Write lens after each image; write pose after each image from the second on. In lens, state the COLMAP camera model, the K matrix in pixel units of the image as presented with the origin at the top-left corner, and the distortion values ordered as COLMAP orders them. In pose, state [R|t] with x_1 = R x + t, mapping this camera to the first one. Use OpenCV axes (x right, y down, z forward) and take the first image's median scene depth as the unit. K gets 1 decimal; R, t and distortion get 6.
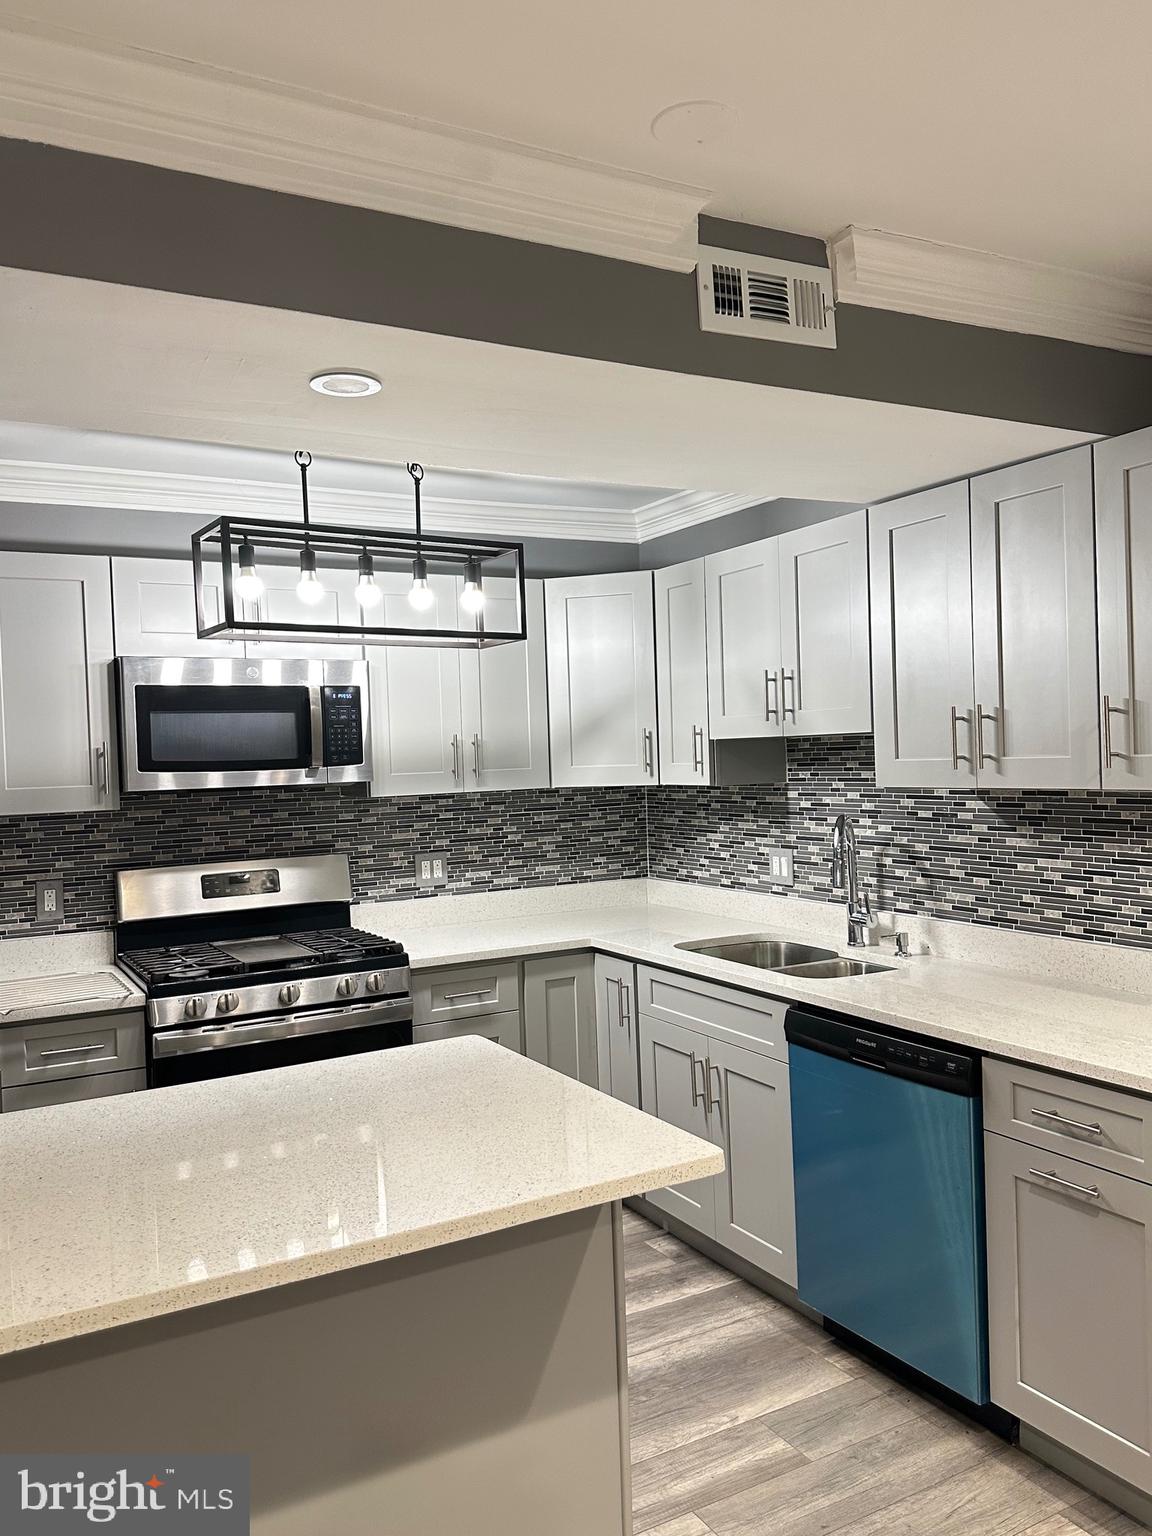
lens RADIAL K [[1184.6, 0, 578.2], [0, 1184.6, 762.0], [0, 0, 1]] dist [0.076135, -0.109191]
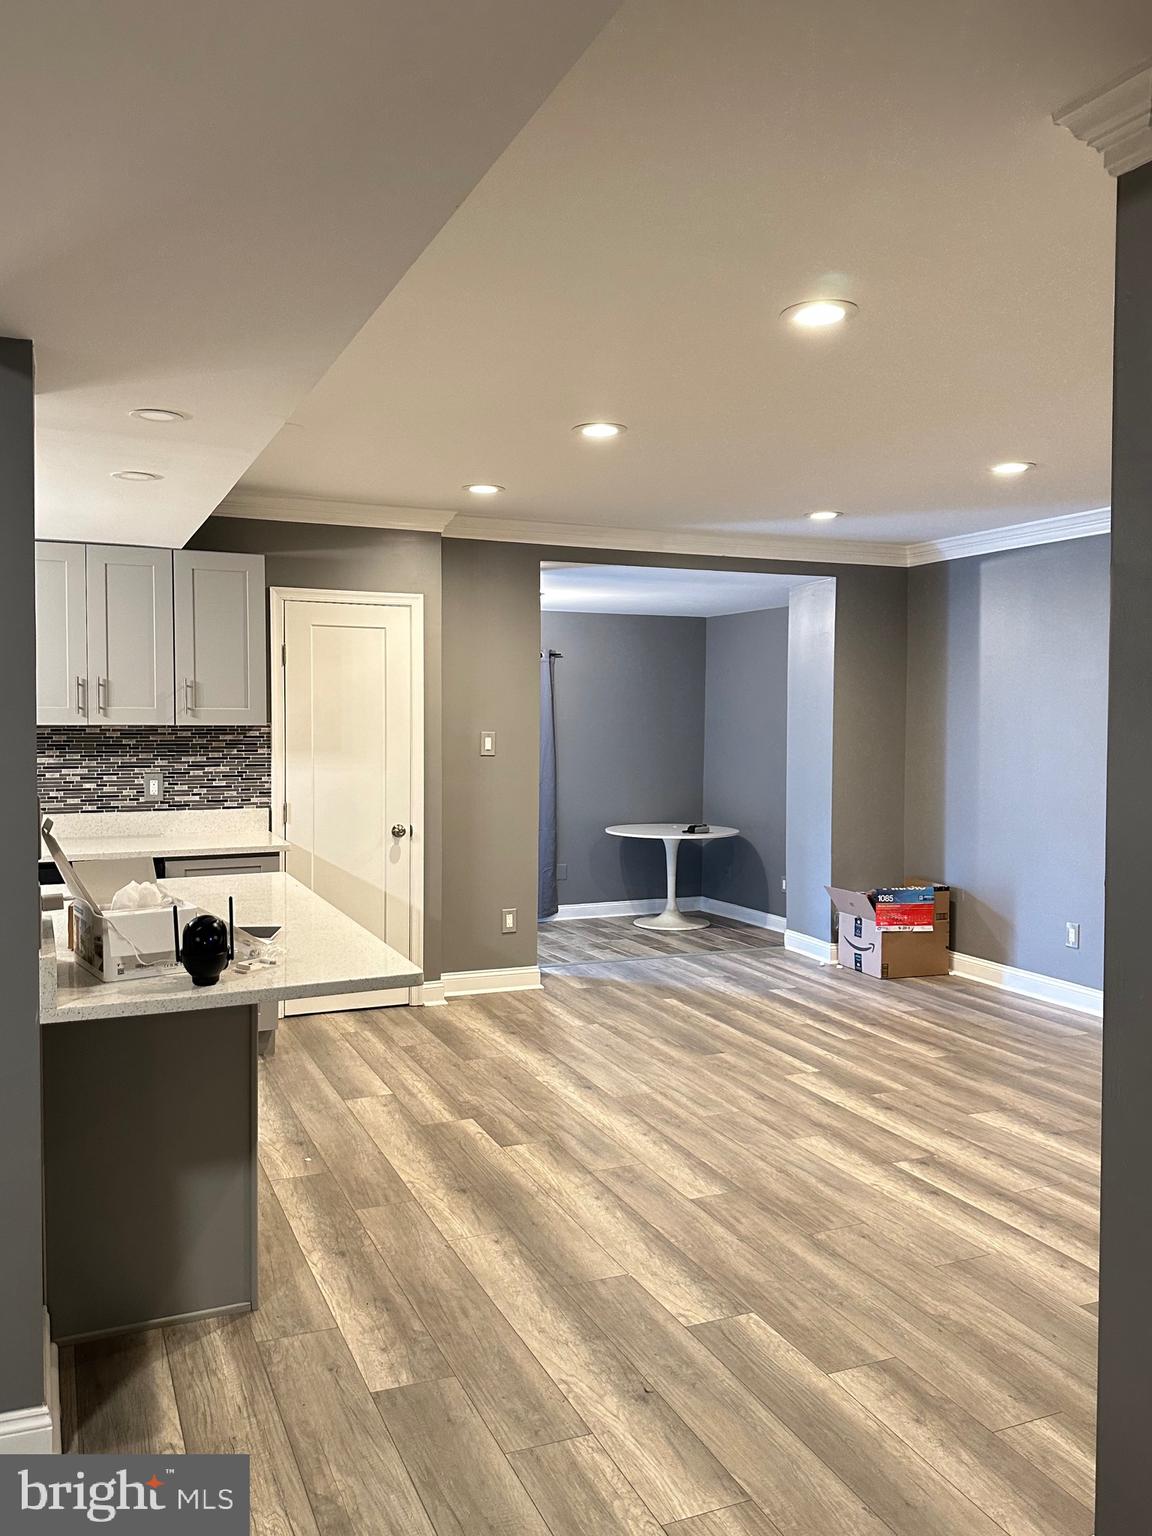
lens RADIAL K [[1184.6, 0, 567.7], [0, 1184.6, 795.3], [0, 0, 1]] dist [0.076135, -0.109191]
pose [[0.084258, -0.039852, 0.995647, -1.054450], [-0.003997, 0.999178, 0.040332, 0.040212], [-0.996436, -0.007378, 0.084030, 0.131615]]
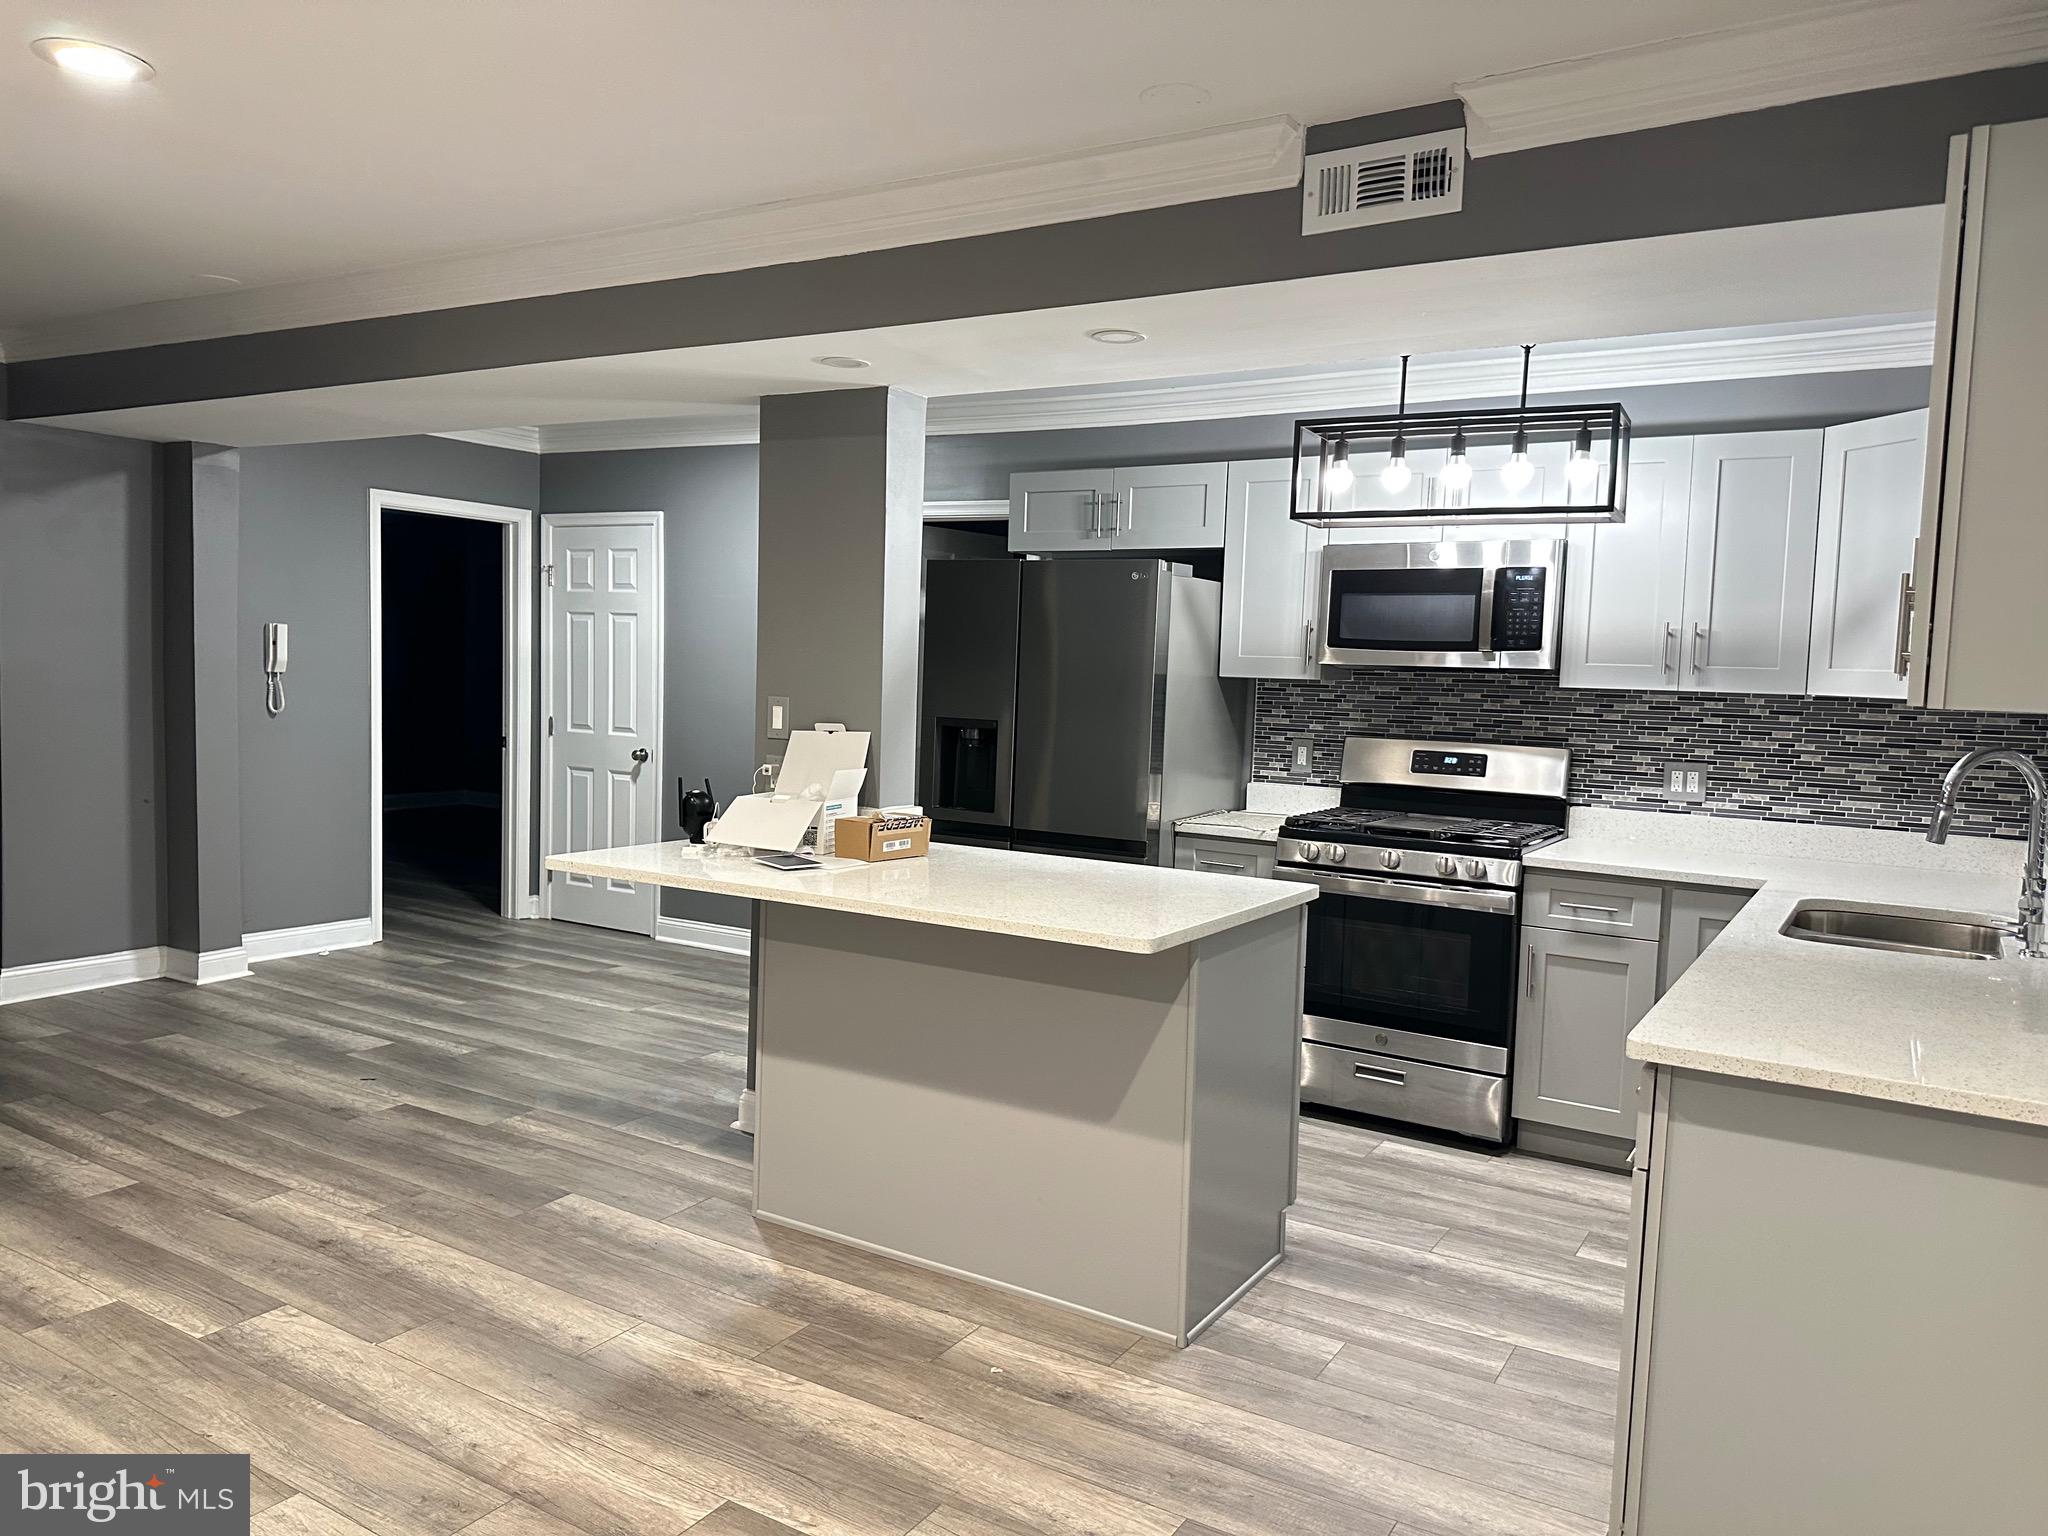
lens RADIAL K [[1465.0, 0, 1008.0], [0, 1465.0, 758.7], [0, 0, 1]] dist [0.048881, -0.060165]
pose [[0.485875, 0.108722, -0.867240, 0.672192], [-0.055535, 0.994068, 0.093507, 0.001437], [0.872262, 0.002730, 0.489031, 0.060595]]
